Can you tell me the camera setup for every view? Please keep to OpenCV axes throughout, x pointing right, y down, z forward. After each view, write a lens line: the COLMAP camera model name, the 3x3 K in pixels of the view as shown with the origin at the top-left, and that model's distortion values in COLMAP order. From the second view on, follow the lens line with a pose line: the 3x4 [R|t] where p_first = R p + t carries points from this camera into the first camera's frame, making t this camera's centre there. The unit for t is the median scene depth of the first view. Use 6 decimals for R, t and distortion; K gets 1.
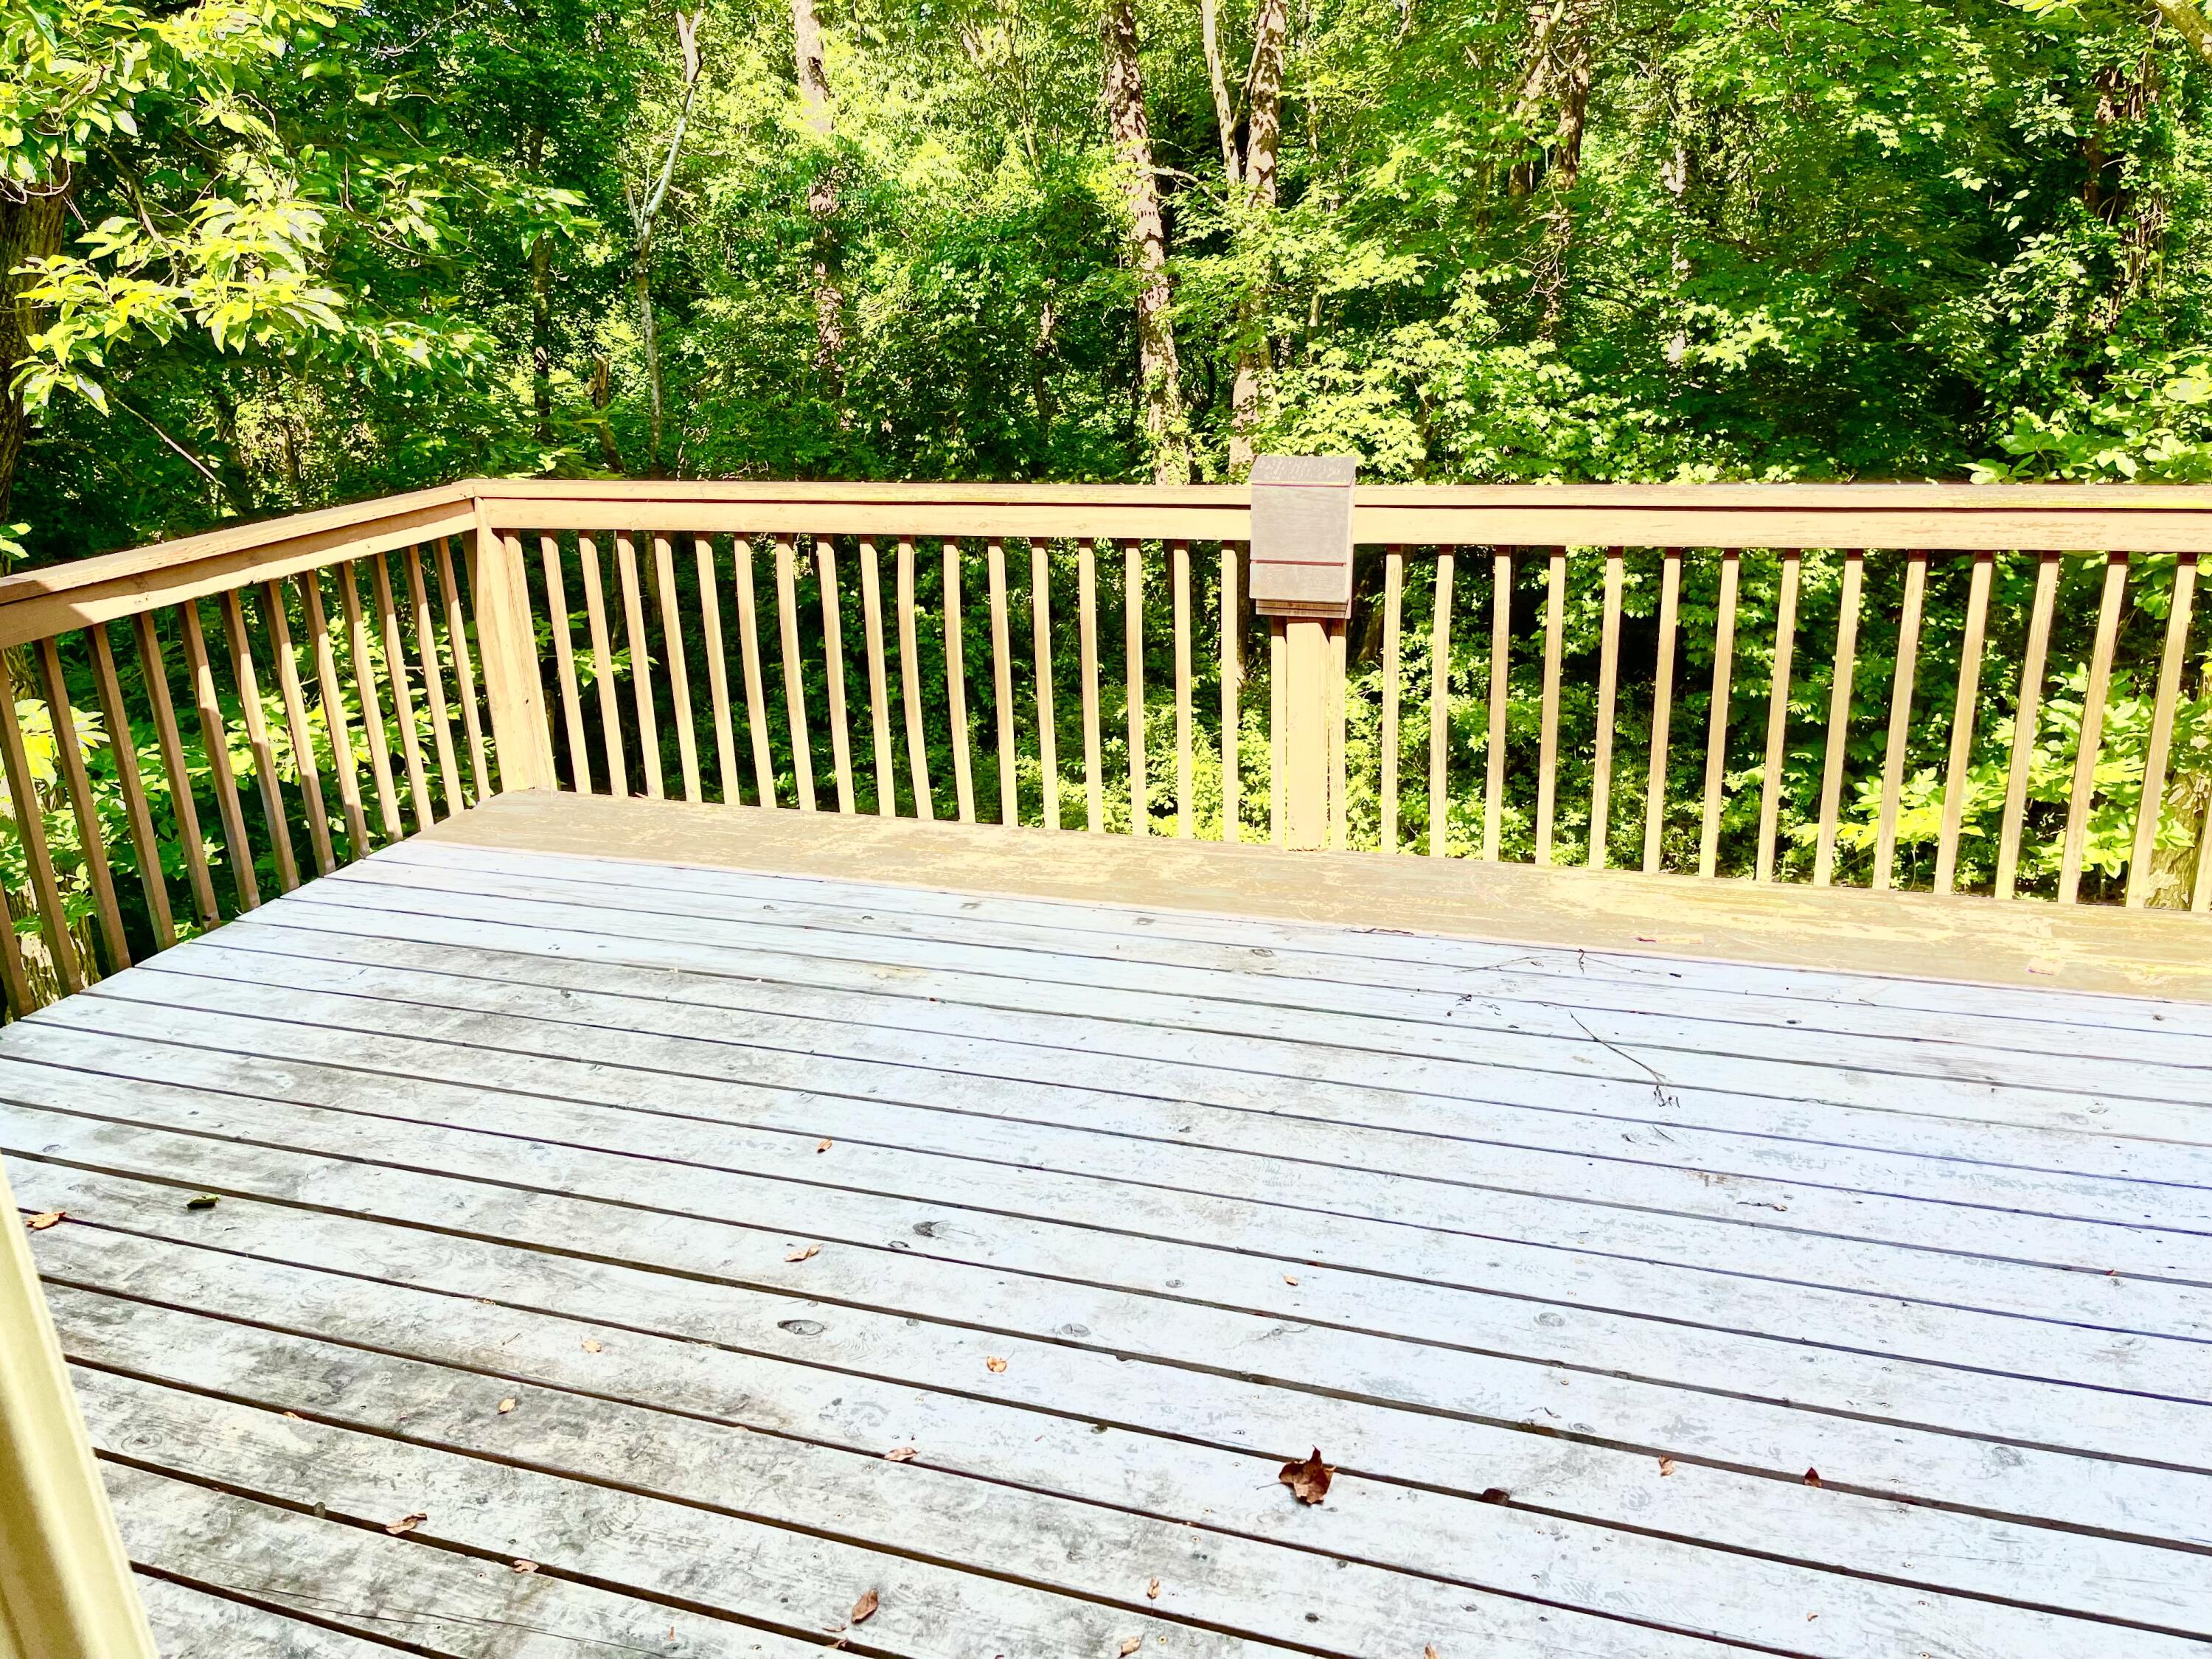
lens RADIAL K [[1666.9, 0, 1103.8], [0, 1666.9, 854.0], [0, 0, 1]] dist [0.064729, -0.087270]
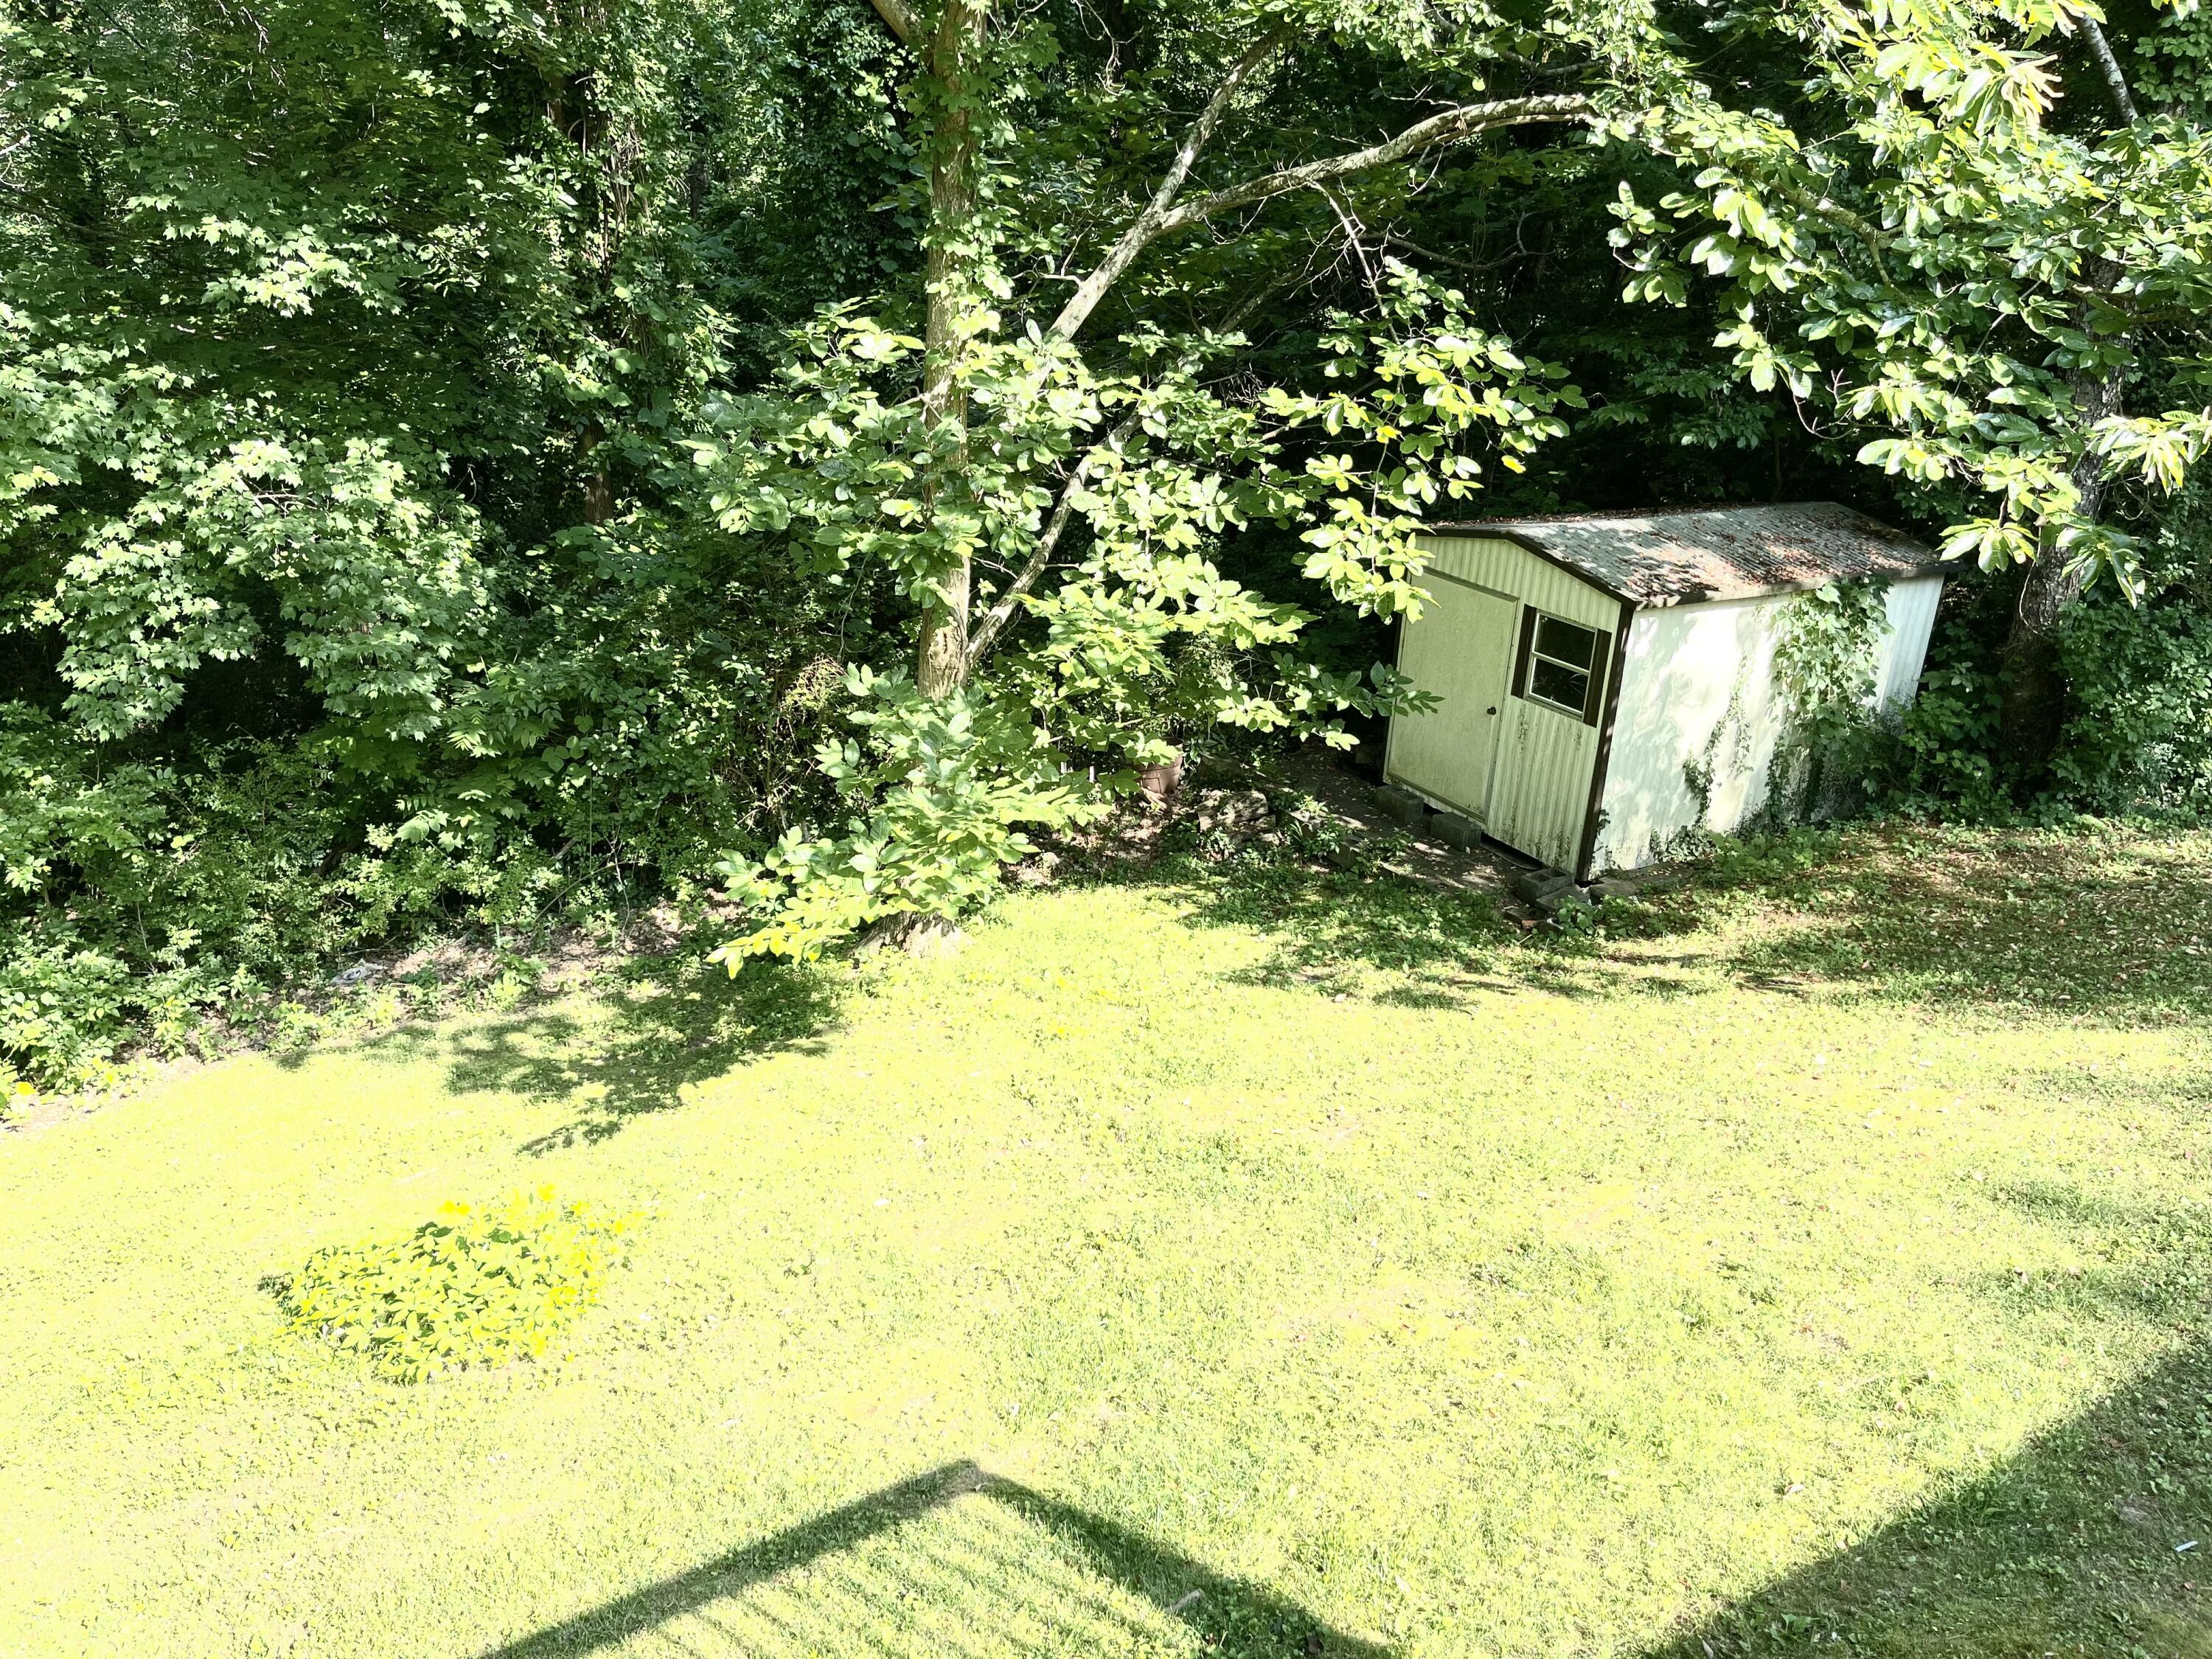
lens RADIAL K [[1666.9, 0, 1103.8], [0, 1666.9, 854.0], [0, 0, 1]] dist [0.064729, -0.087270]
pose [[0.605254, -0.237194, 0.759873, -0.022561], [0.205290, 0.968796, 0.138892, -0.082095], [-0.769106, 0.071929, 0.635061, 0.257832]]
